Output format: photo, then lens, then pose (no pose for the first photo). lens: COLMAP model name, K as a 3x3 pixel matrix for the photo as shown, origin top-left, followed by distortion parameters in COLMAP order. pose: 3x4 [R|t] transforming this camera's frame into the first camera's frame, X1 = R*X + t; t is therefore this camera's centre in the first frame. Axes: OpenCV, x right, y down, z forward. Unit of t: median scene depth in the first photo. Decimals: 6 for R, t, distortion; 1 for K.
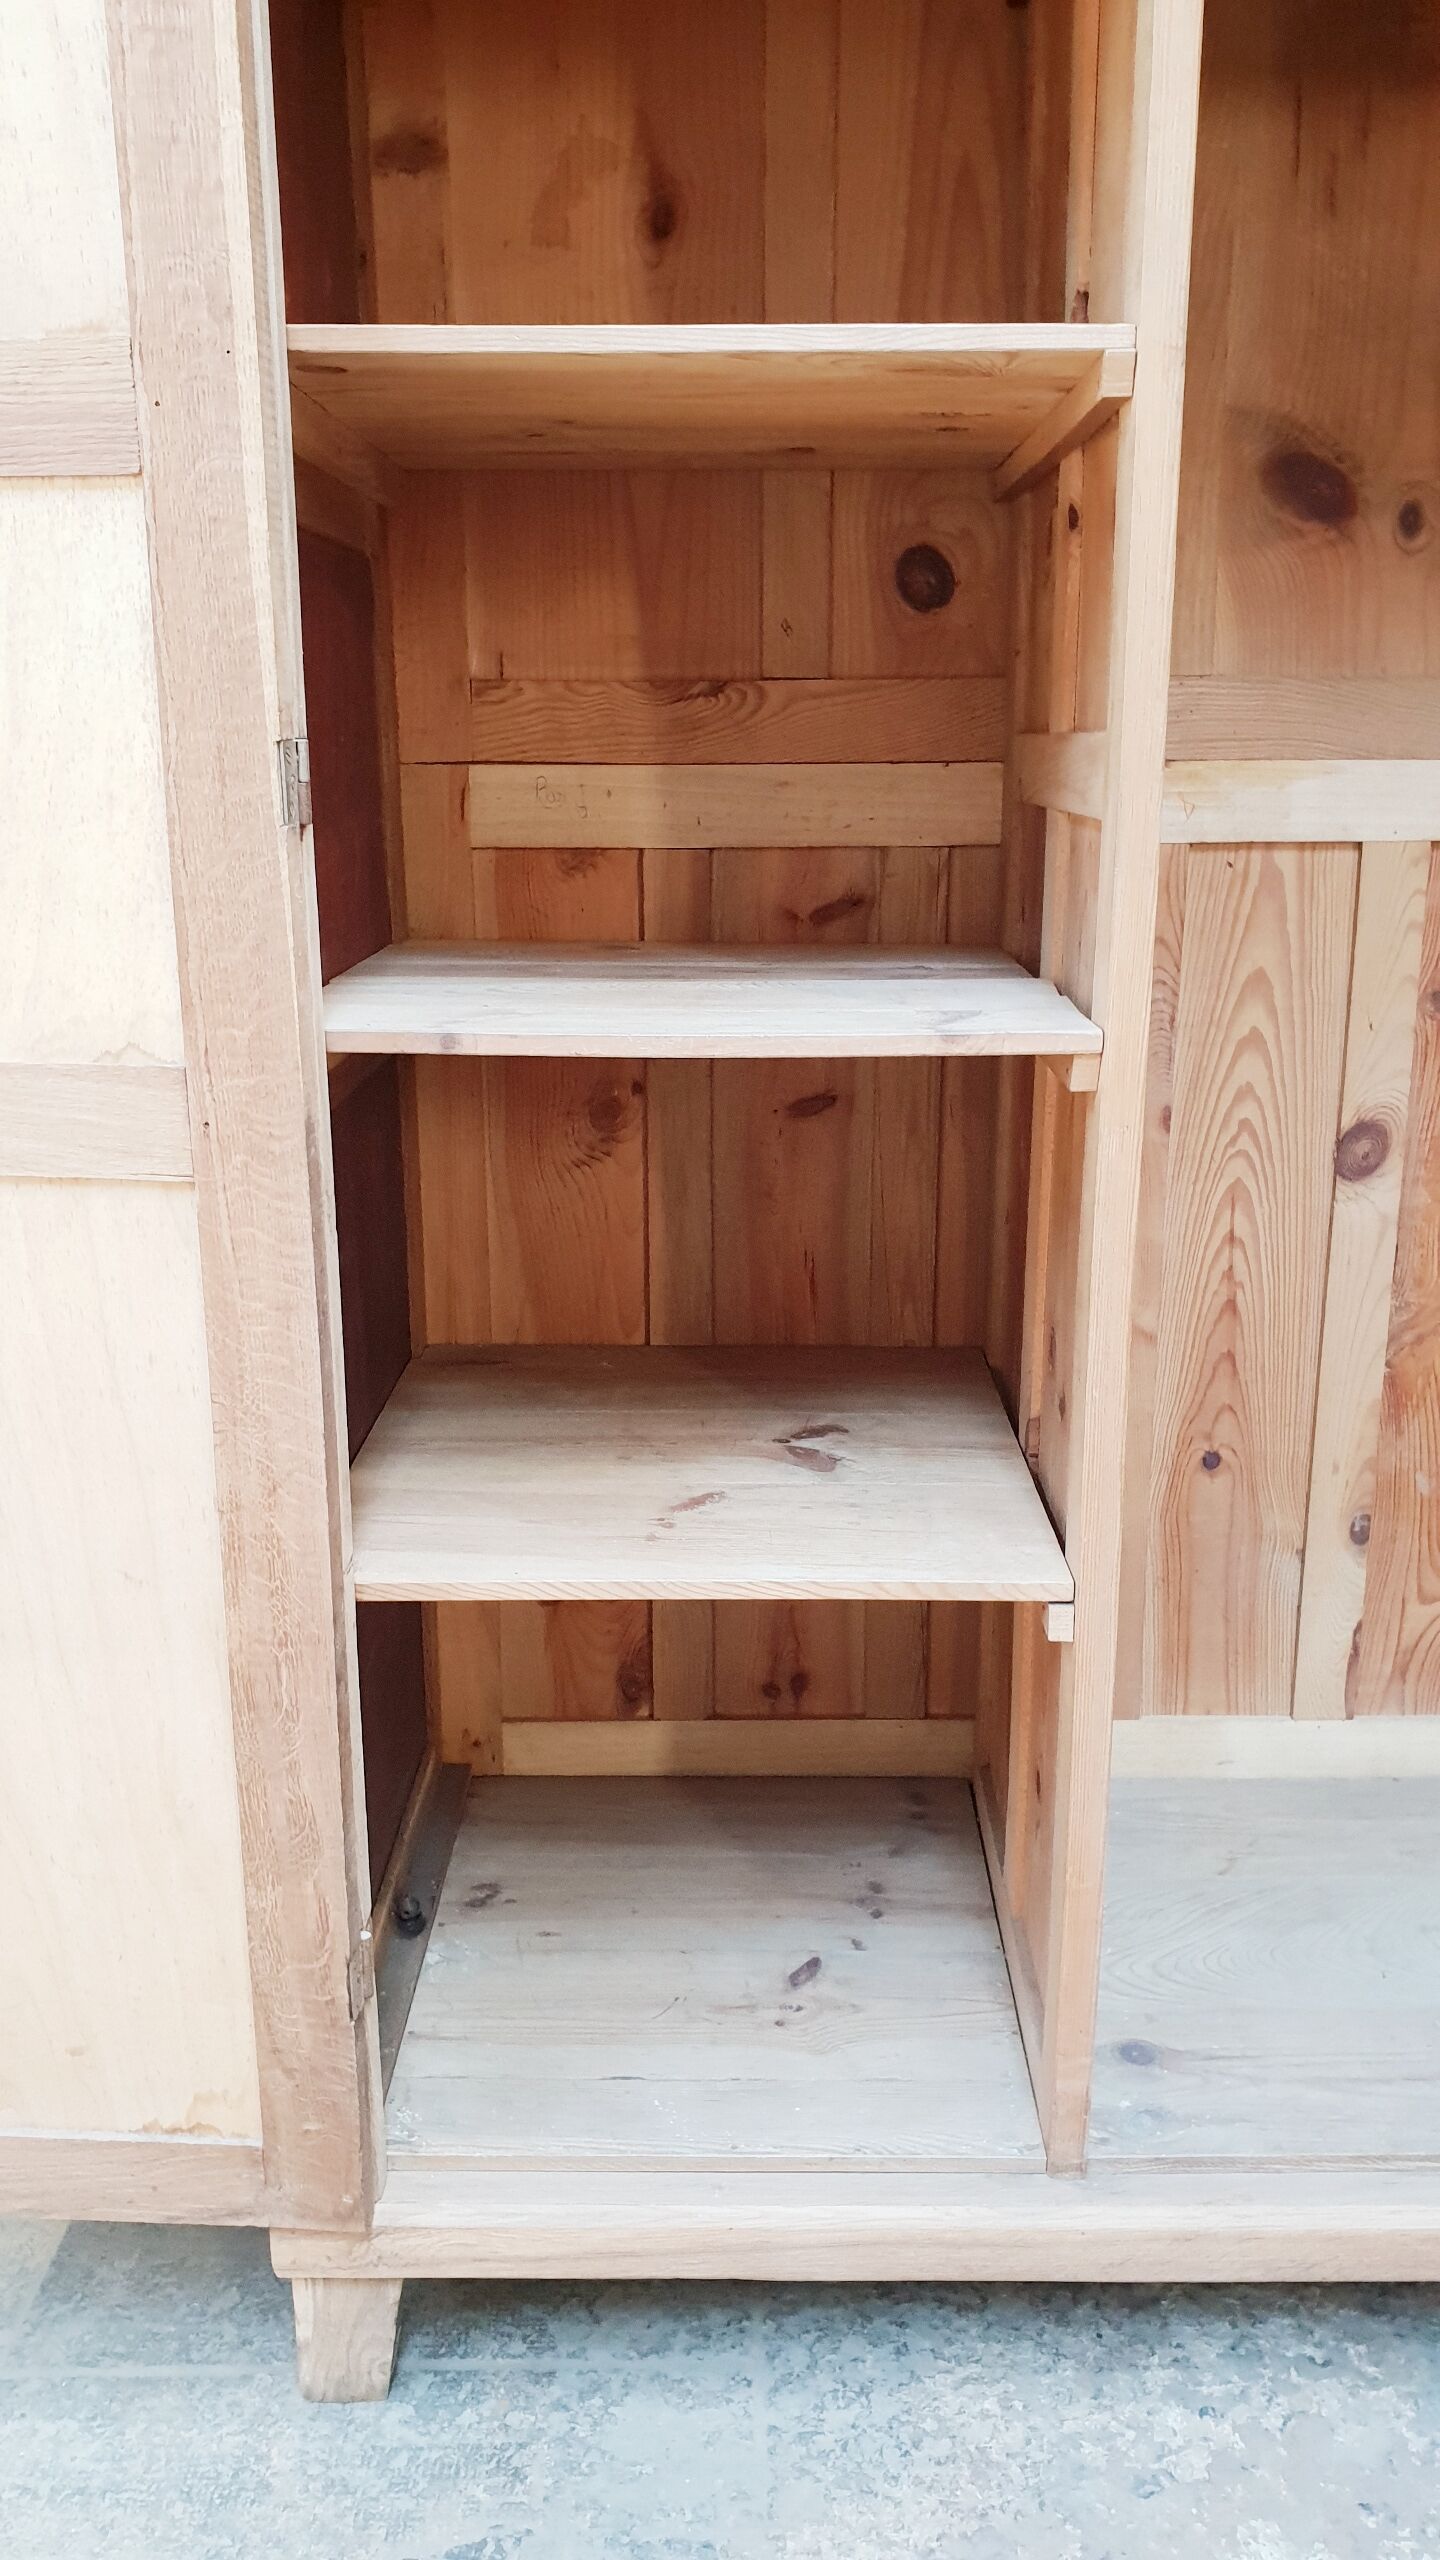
lens RADIAL K [[2010.3, 0, 742.6], [0, 2010.3, 1304.6], [0, 0, 1]] dist [0.001194, 0.020463]
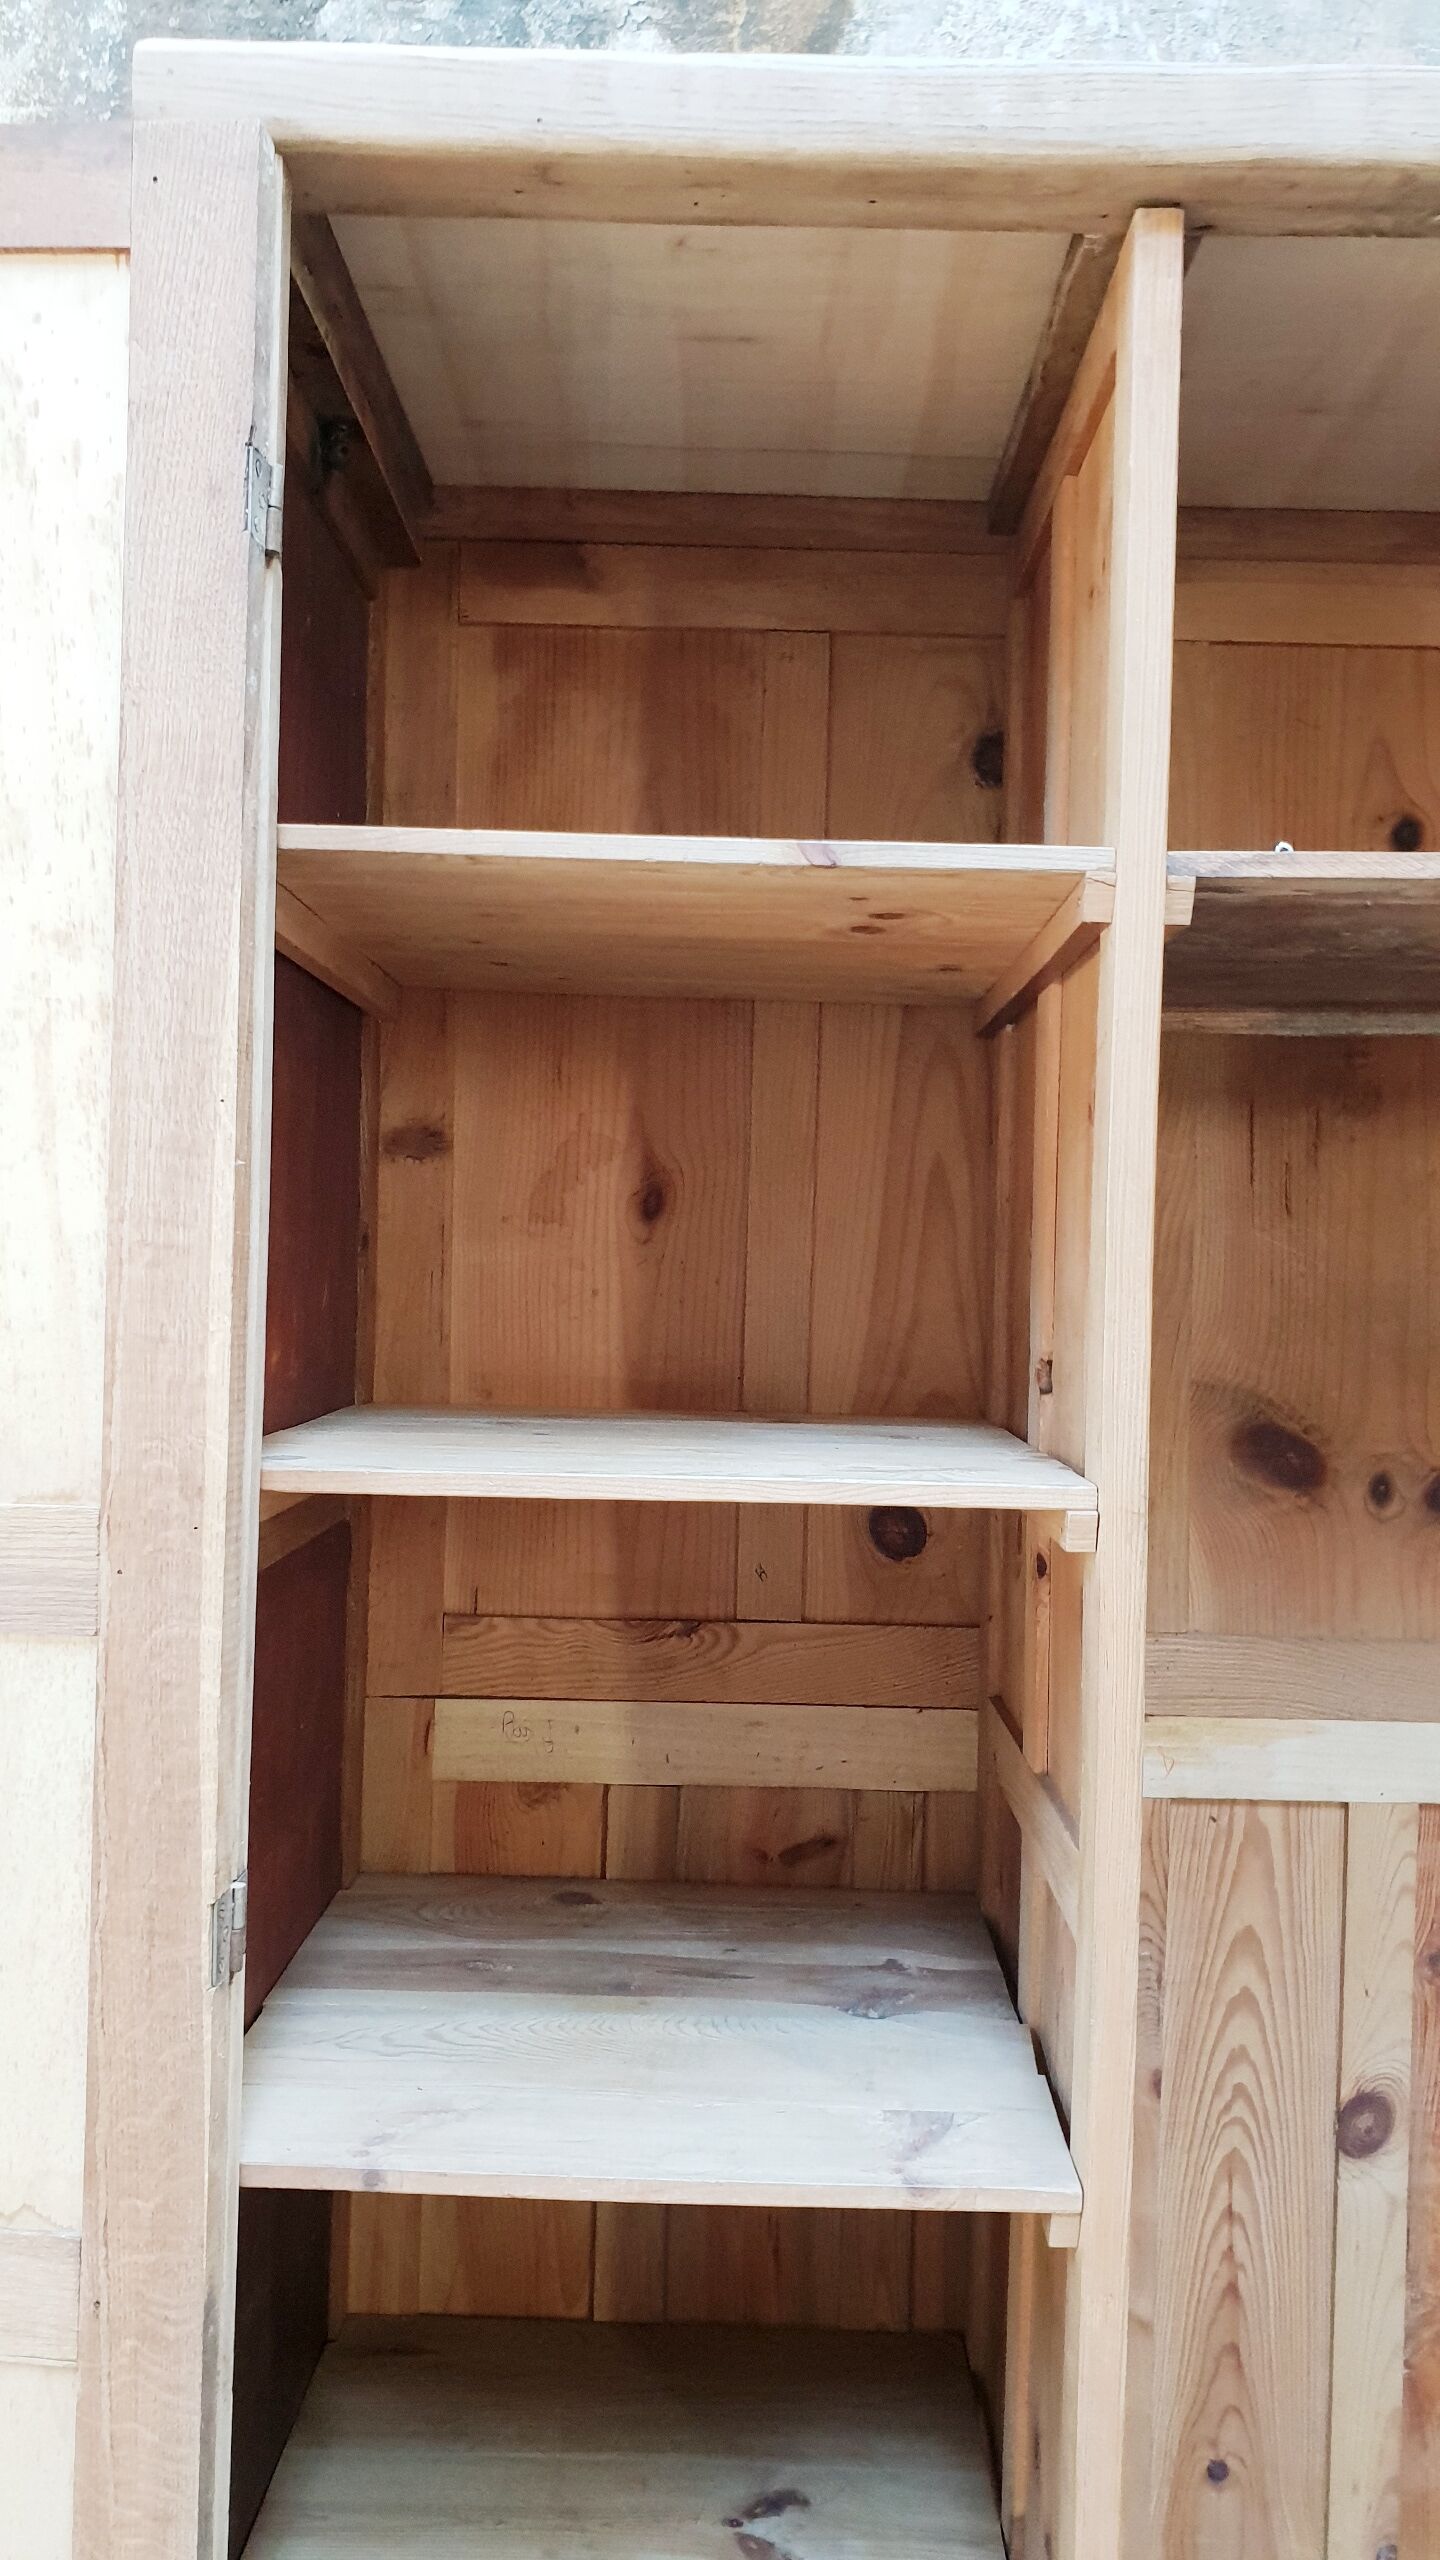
lens RADIAL K [[2010.3, 0, 742.9], [0, 2010.3, 1281.4], [0, 0, 1]] dist [0.001194, 0.020463]
pose [[0.999594, 0.028503, -0.000003, 0.008641], [-0.027508, 0.964656, -0.262074, -0.216938], [-0.007467, 0.261968, 0.965048, -0.001131]]
